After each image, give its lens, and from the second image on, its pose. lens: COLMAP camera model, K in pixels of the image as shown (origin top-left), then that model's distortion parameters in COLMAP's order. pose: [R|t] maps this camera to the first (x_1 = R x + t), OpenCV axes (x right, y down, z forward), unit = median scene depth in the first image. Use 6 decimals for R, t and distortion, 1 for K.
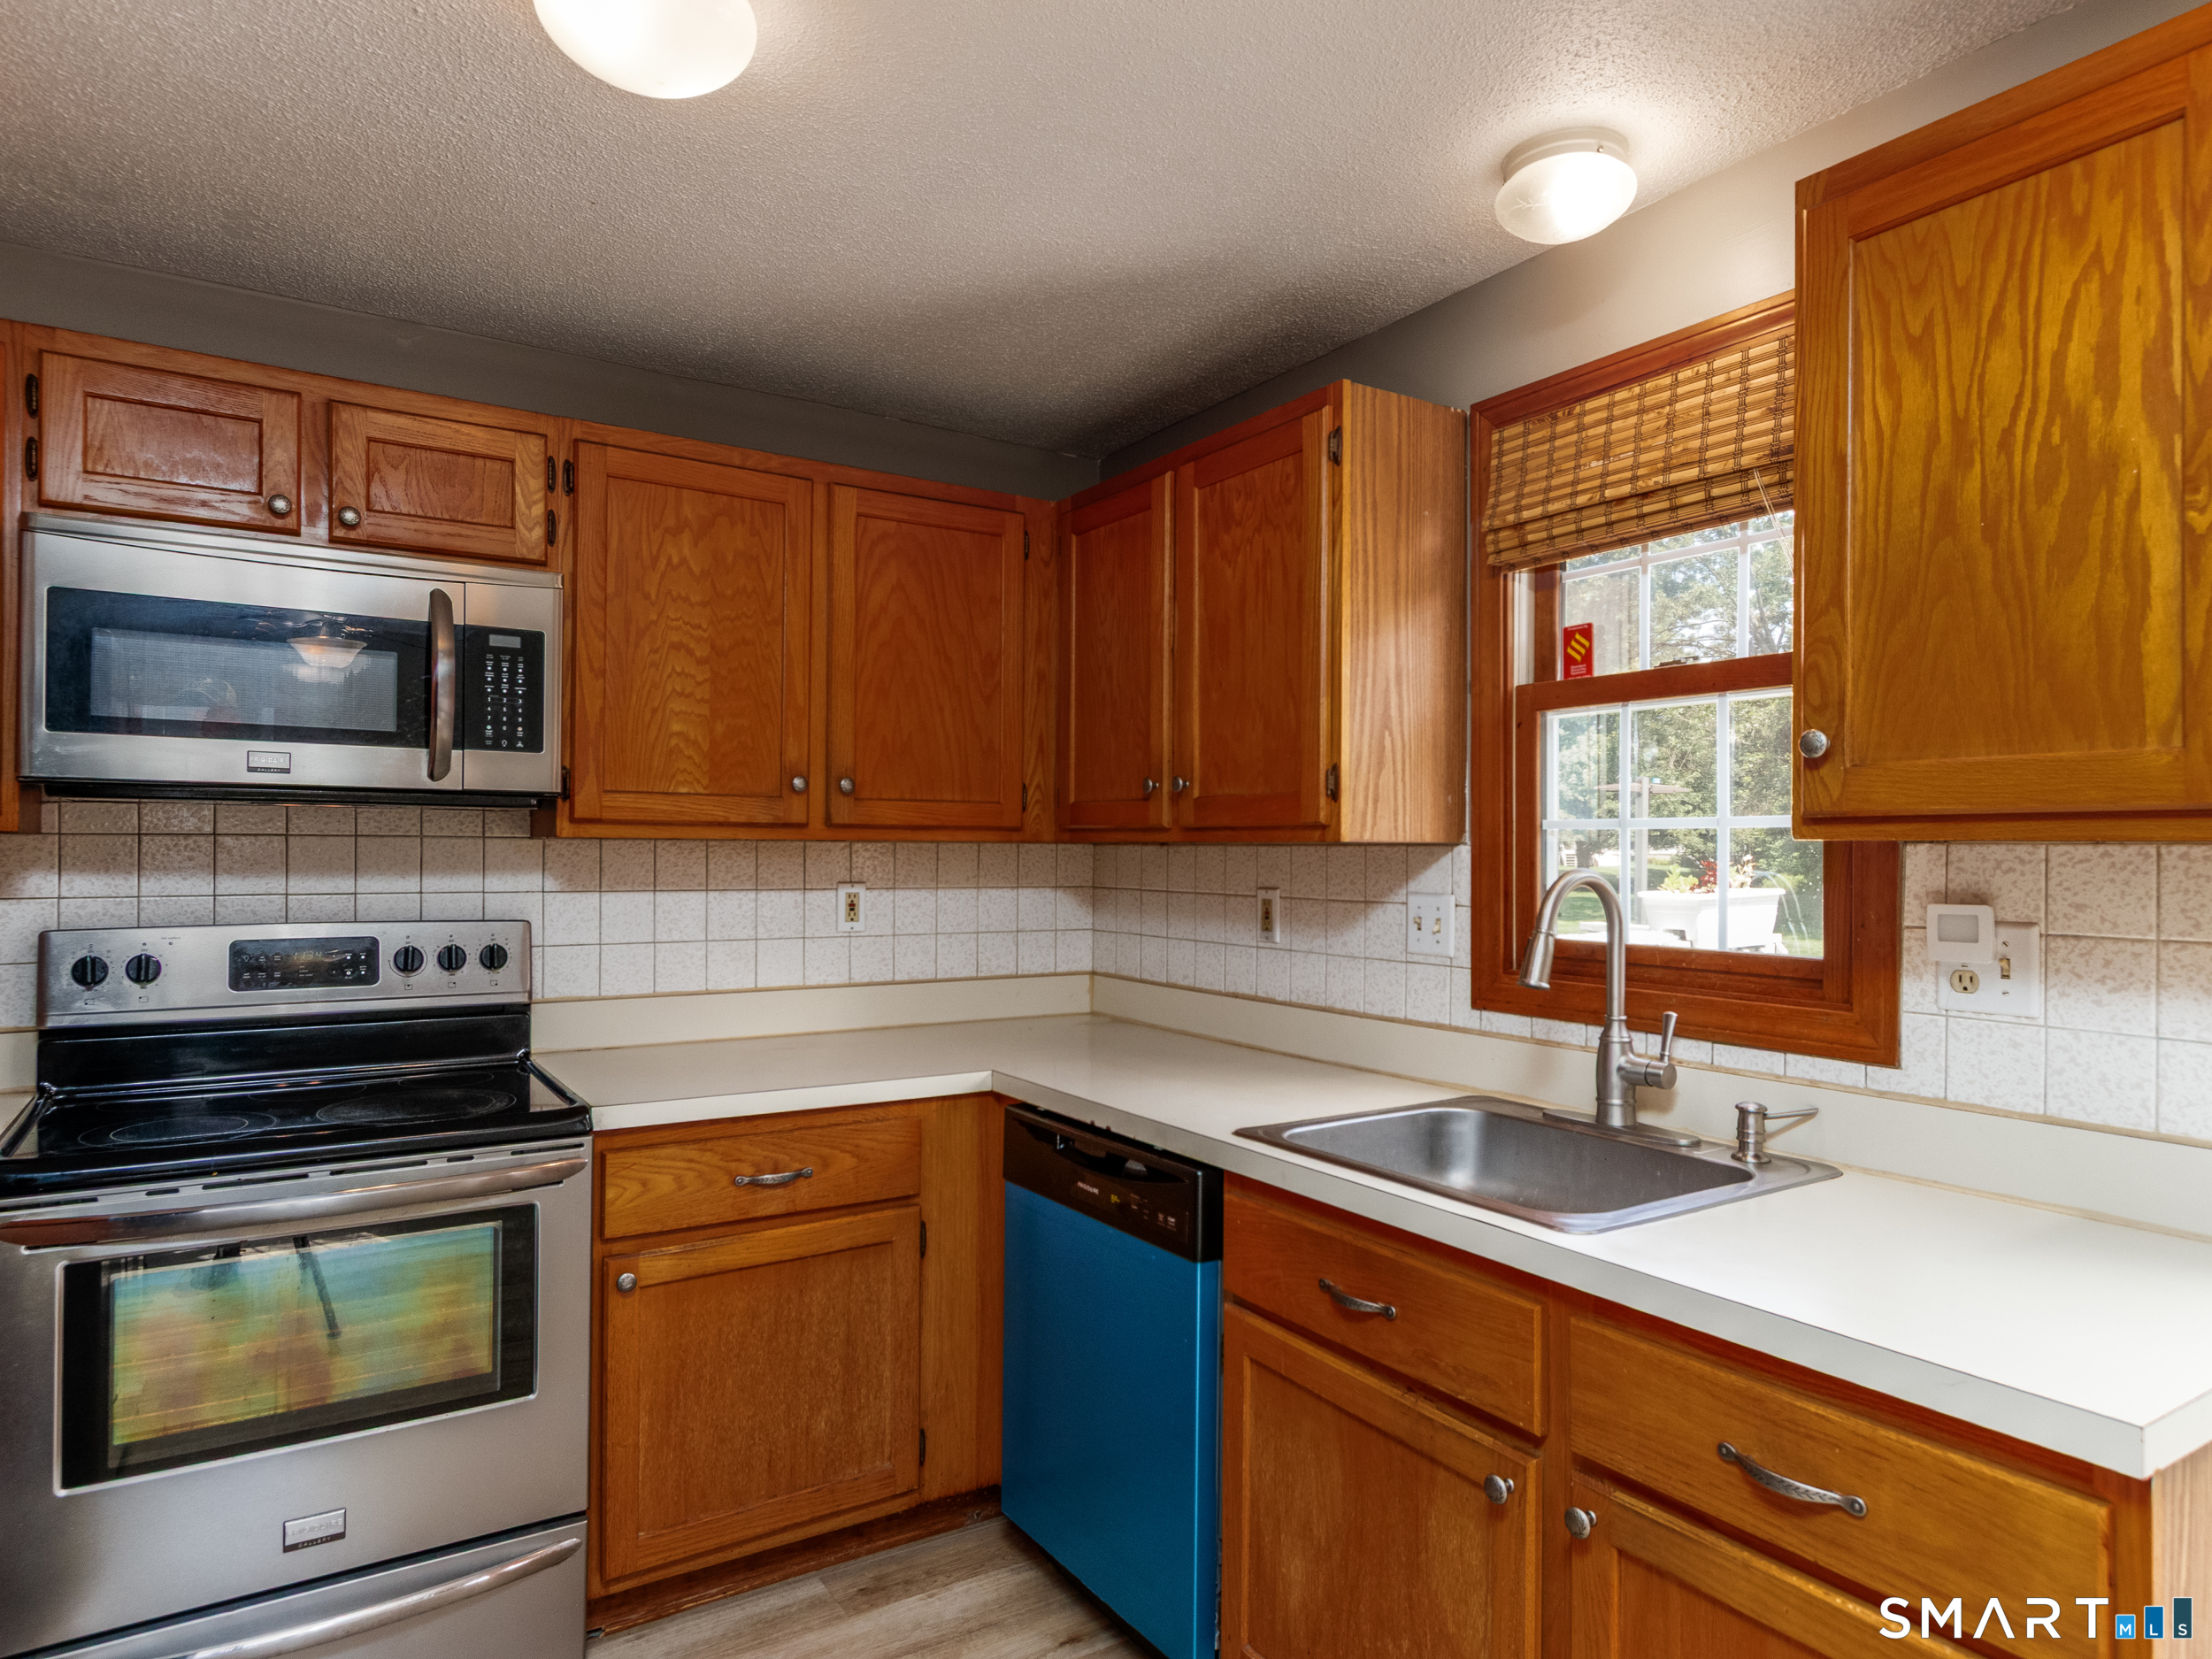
lens RADIAL K [[1326.9, 0, 1098.9], [0, 1326.9, 847.2], [0, 0, 1]] dist [0.015230, -0.002170]
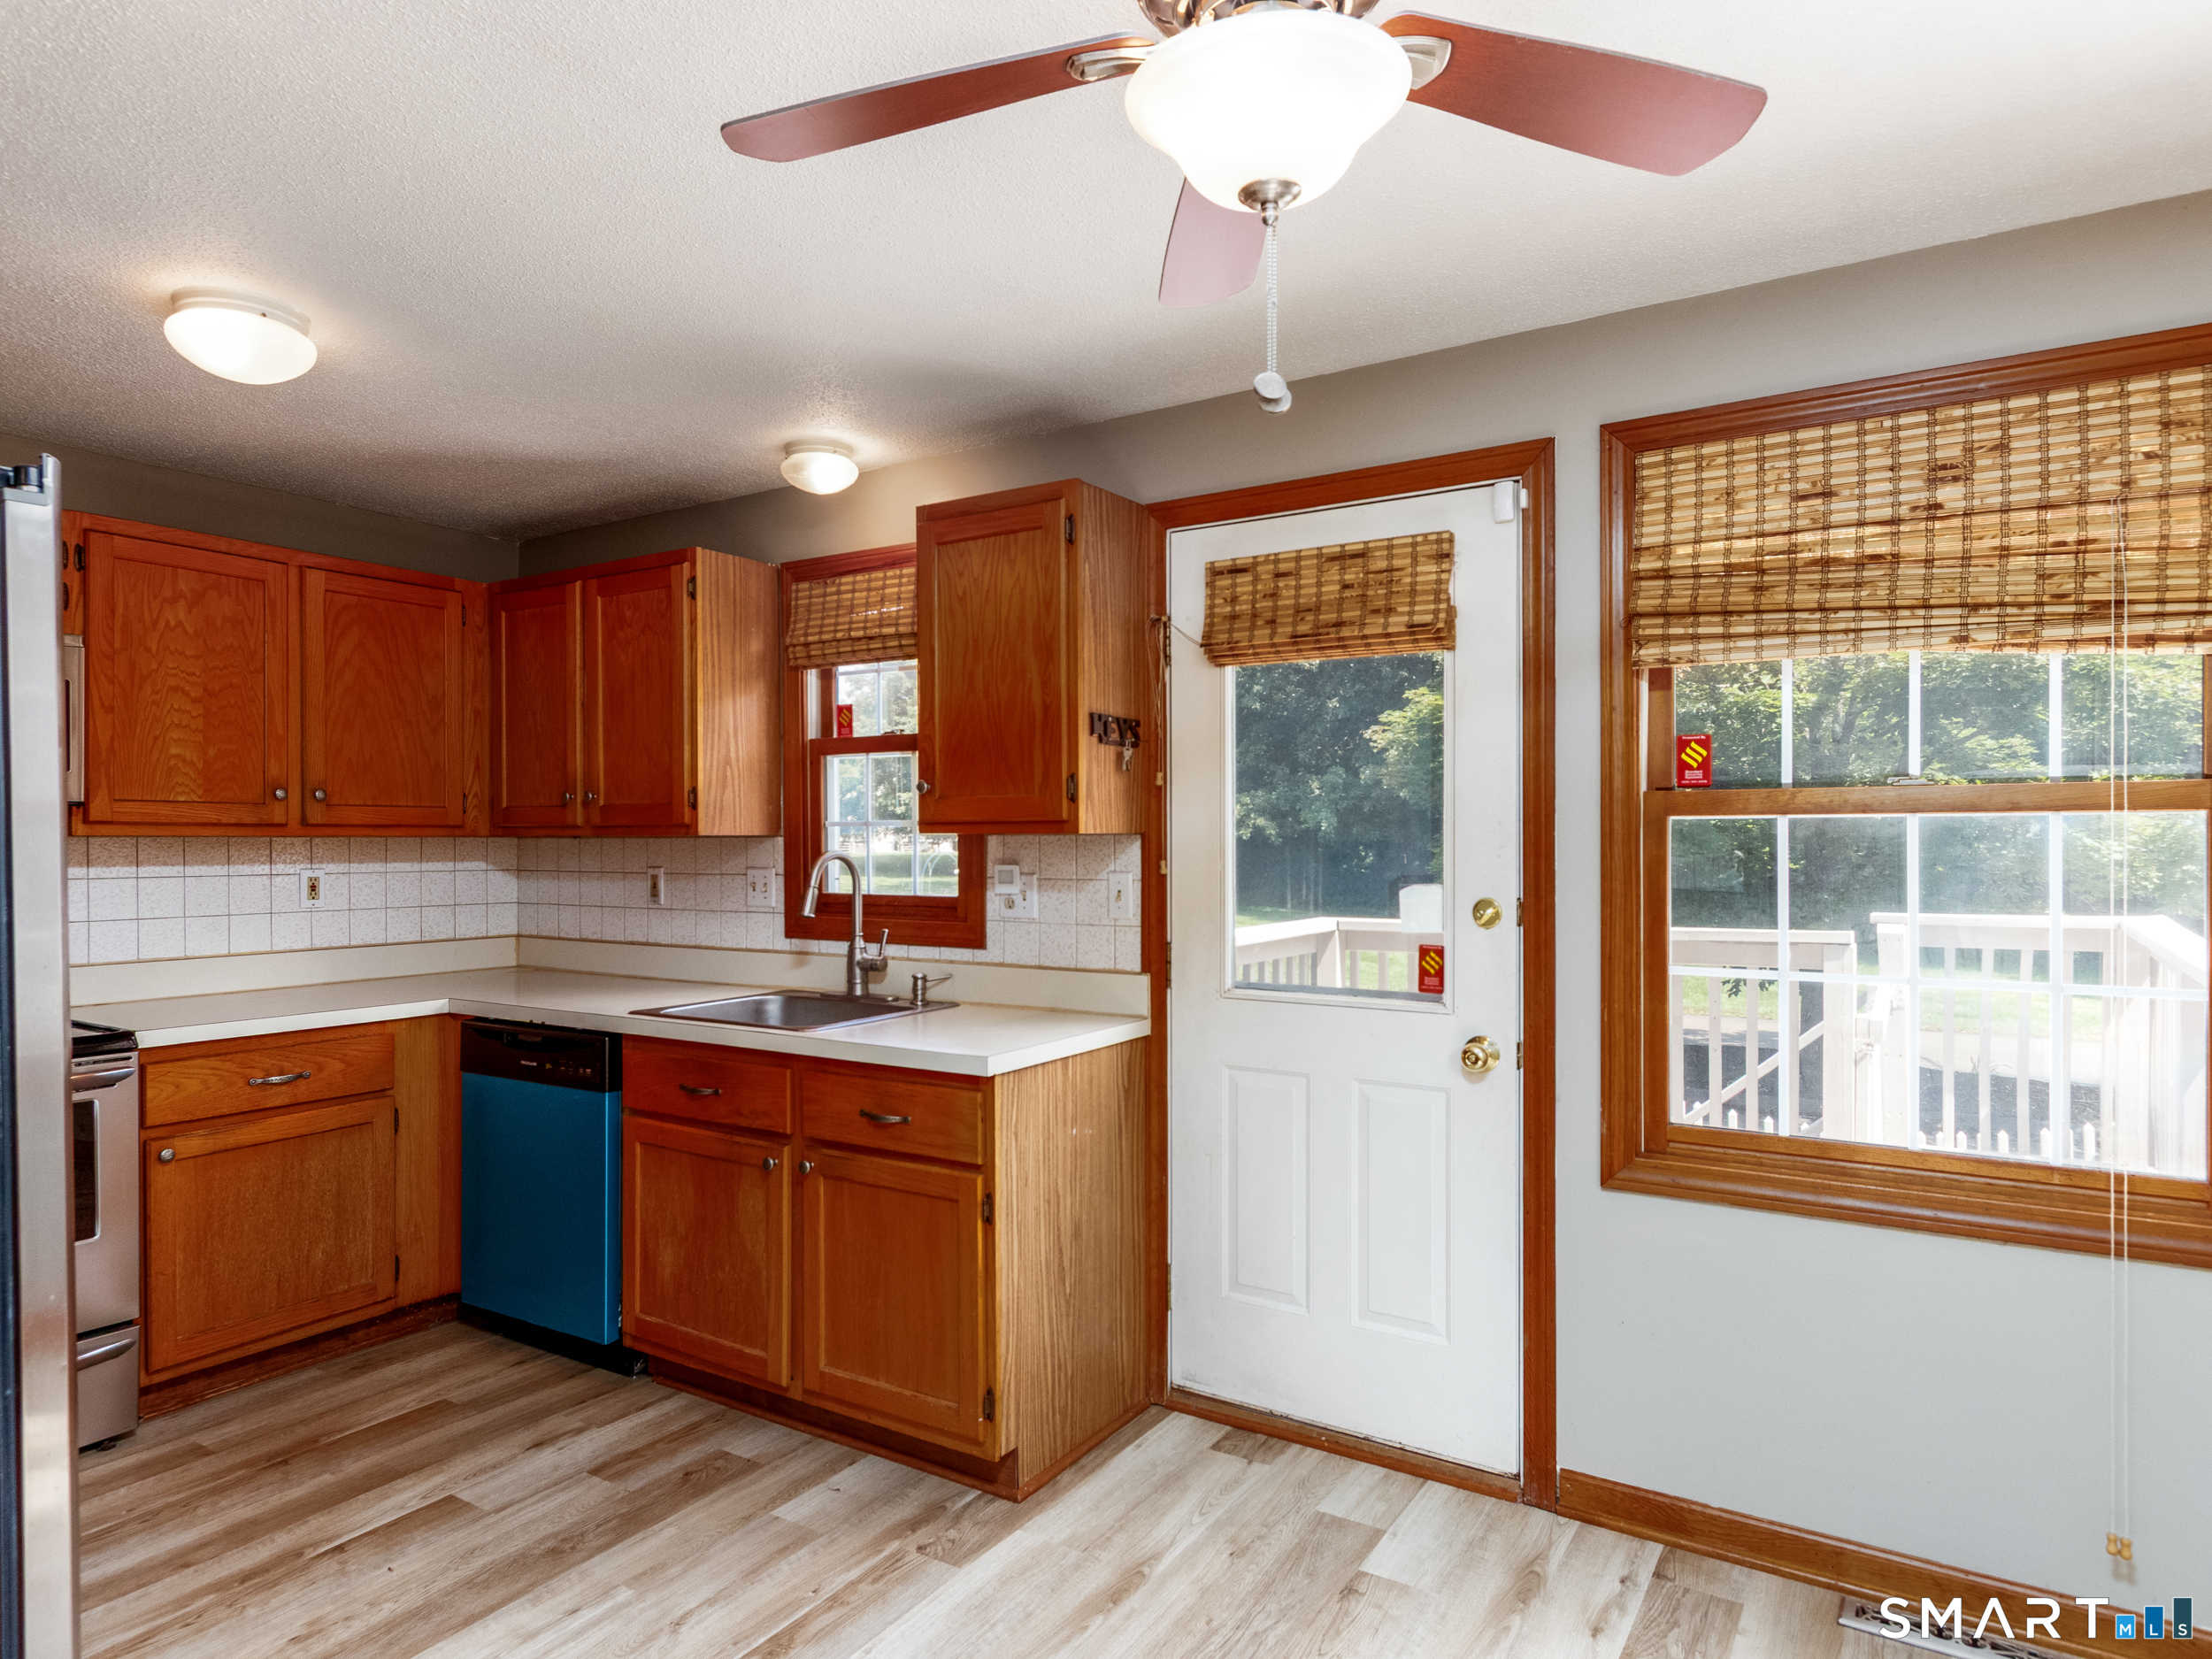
lens RADIAL K [[1326.9, 0, 1098.9], [0, 1326.9, 847.2], [0, 0, 1]] dist [0.015230, -0.002170]
pose [[0.907913, -0.010854, 0.419017, -0.047577], [0.007474, 0.999925, 0.009708, -0.001499], [-0.419091, -0.005682, 0.907926, -0.612448]]
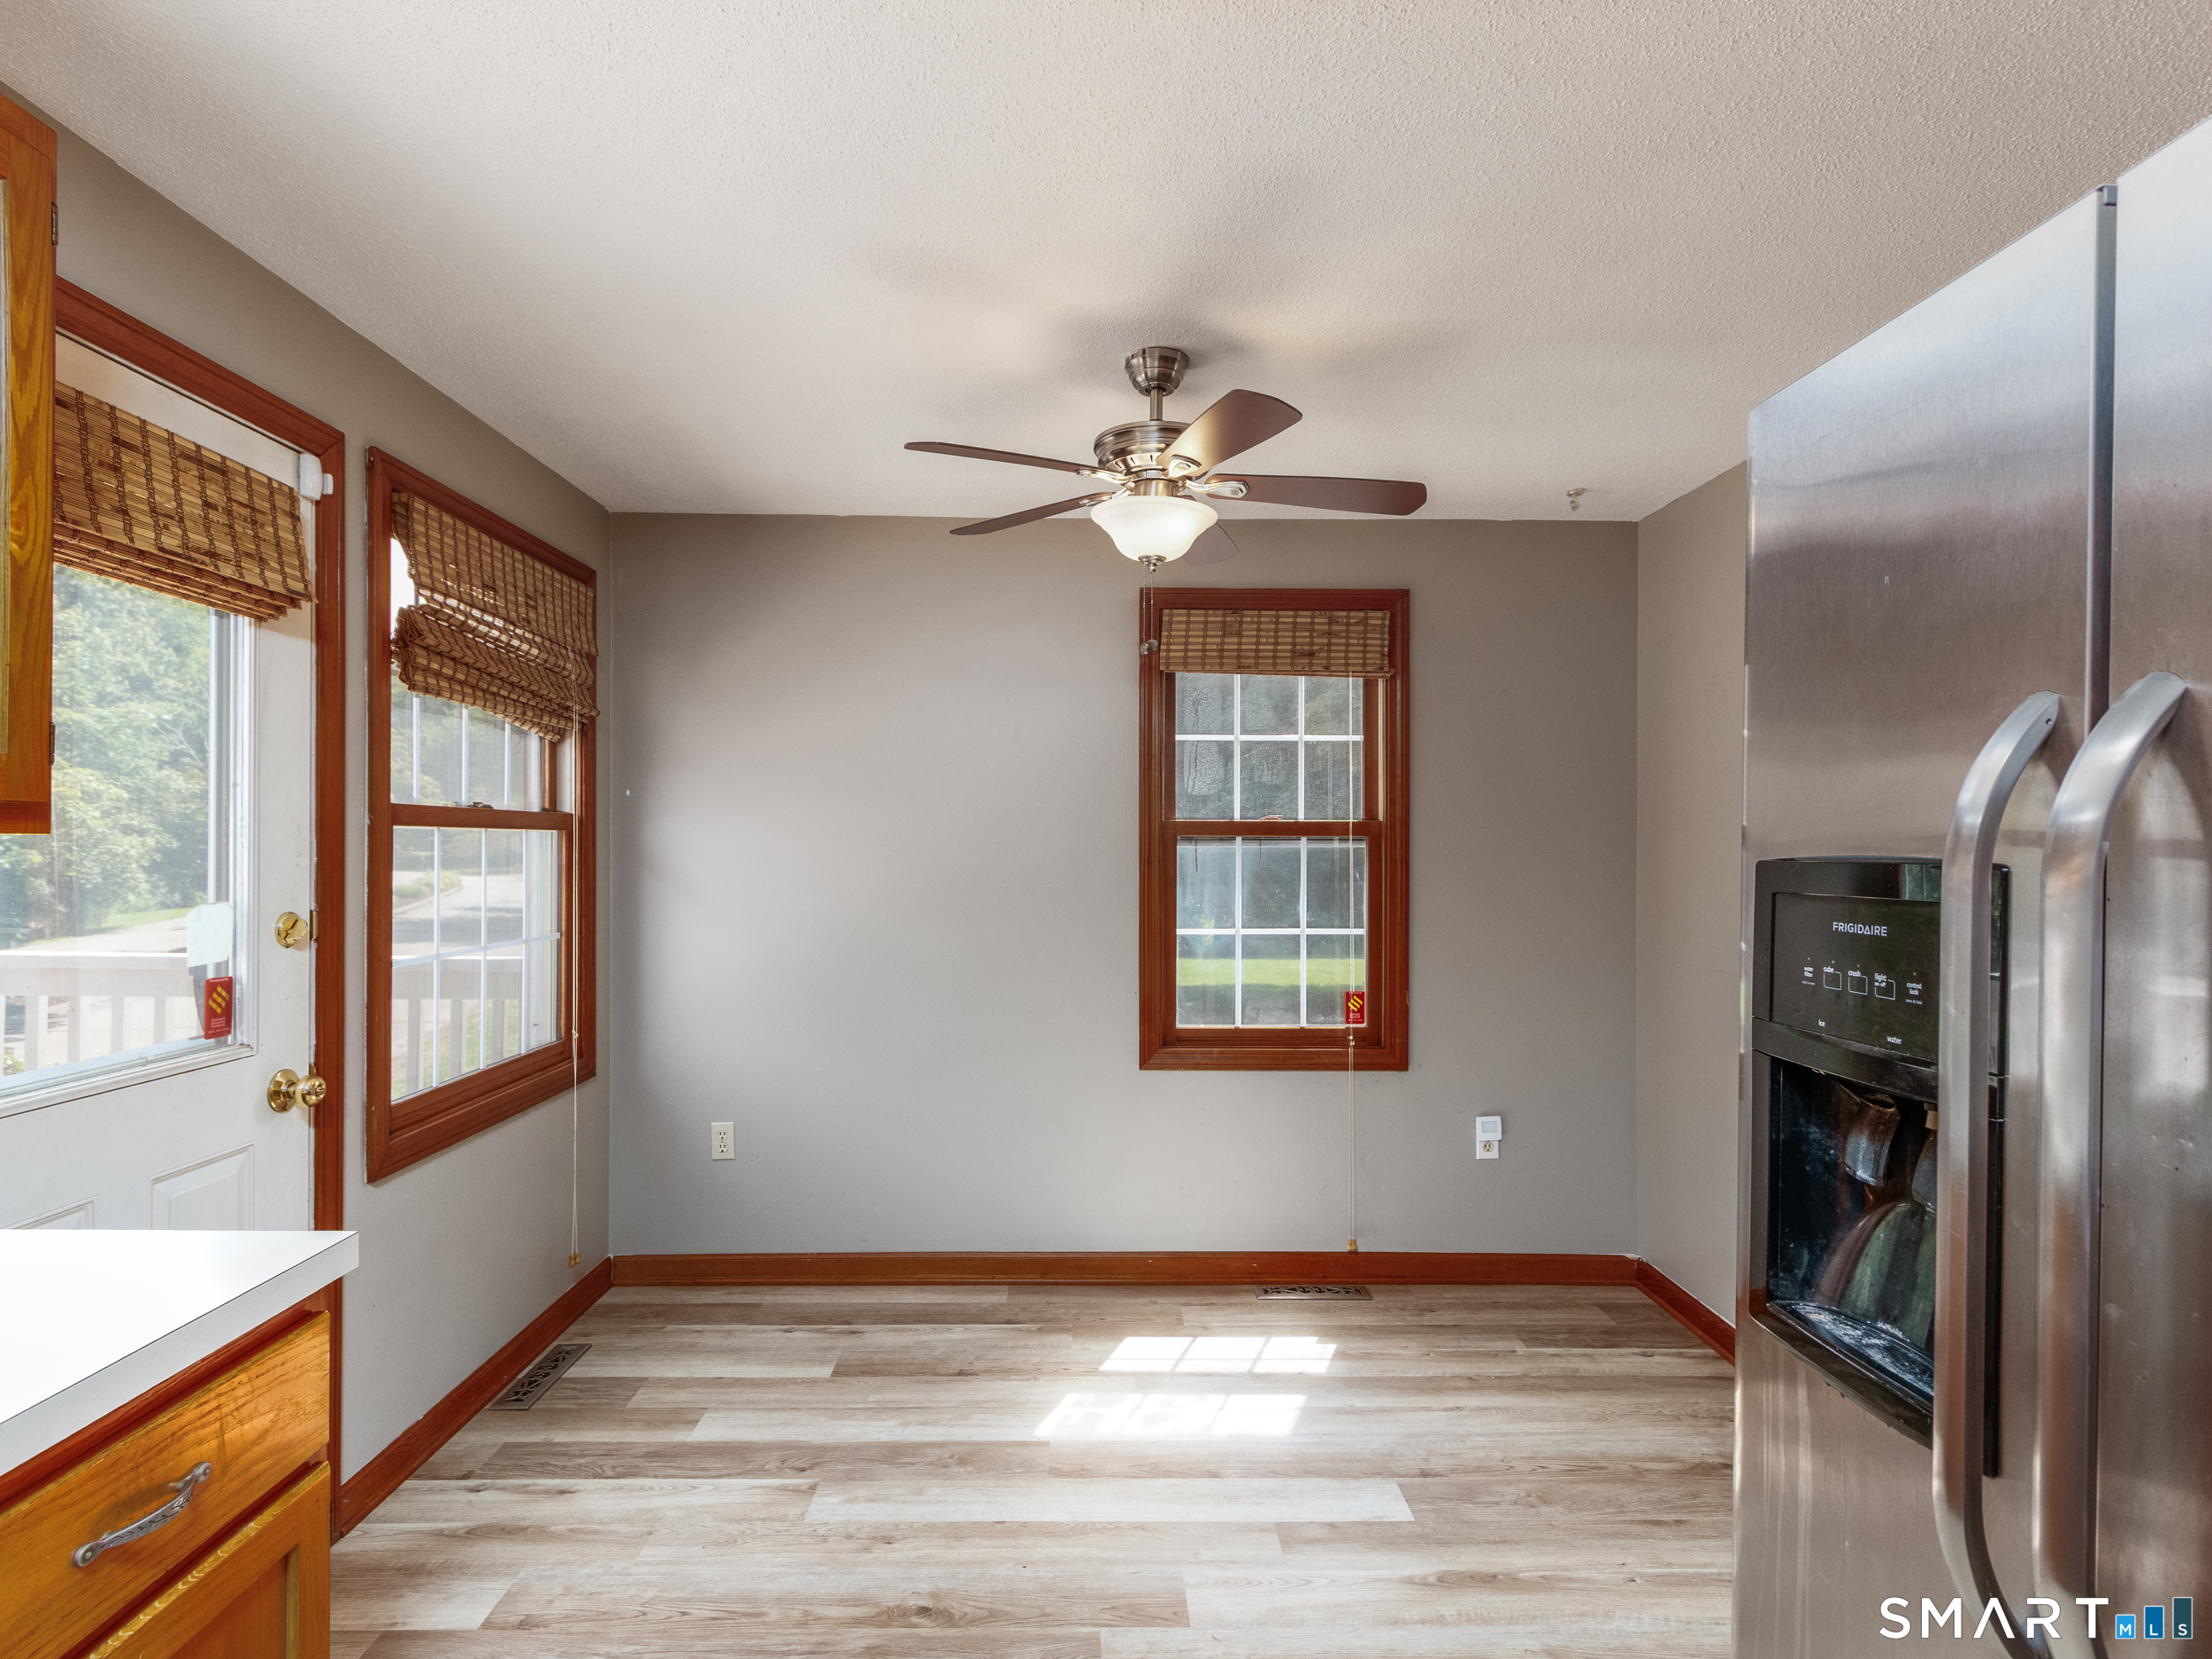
lens RADIAL K [[1076.3, 0, 1106.0], [0, 1076.3, 829.5], [0, 0, 1]] dist [-0.000643, 0.000025]
pose [[-0.853231, -0.004110, 0.521517, -0.222778], [-0.011006, 0.999888, -0.010127, -0.005801], [-0.521417, -0.014381, -0.853181, 0.642872]]
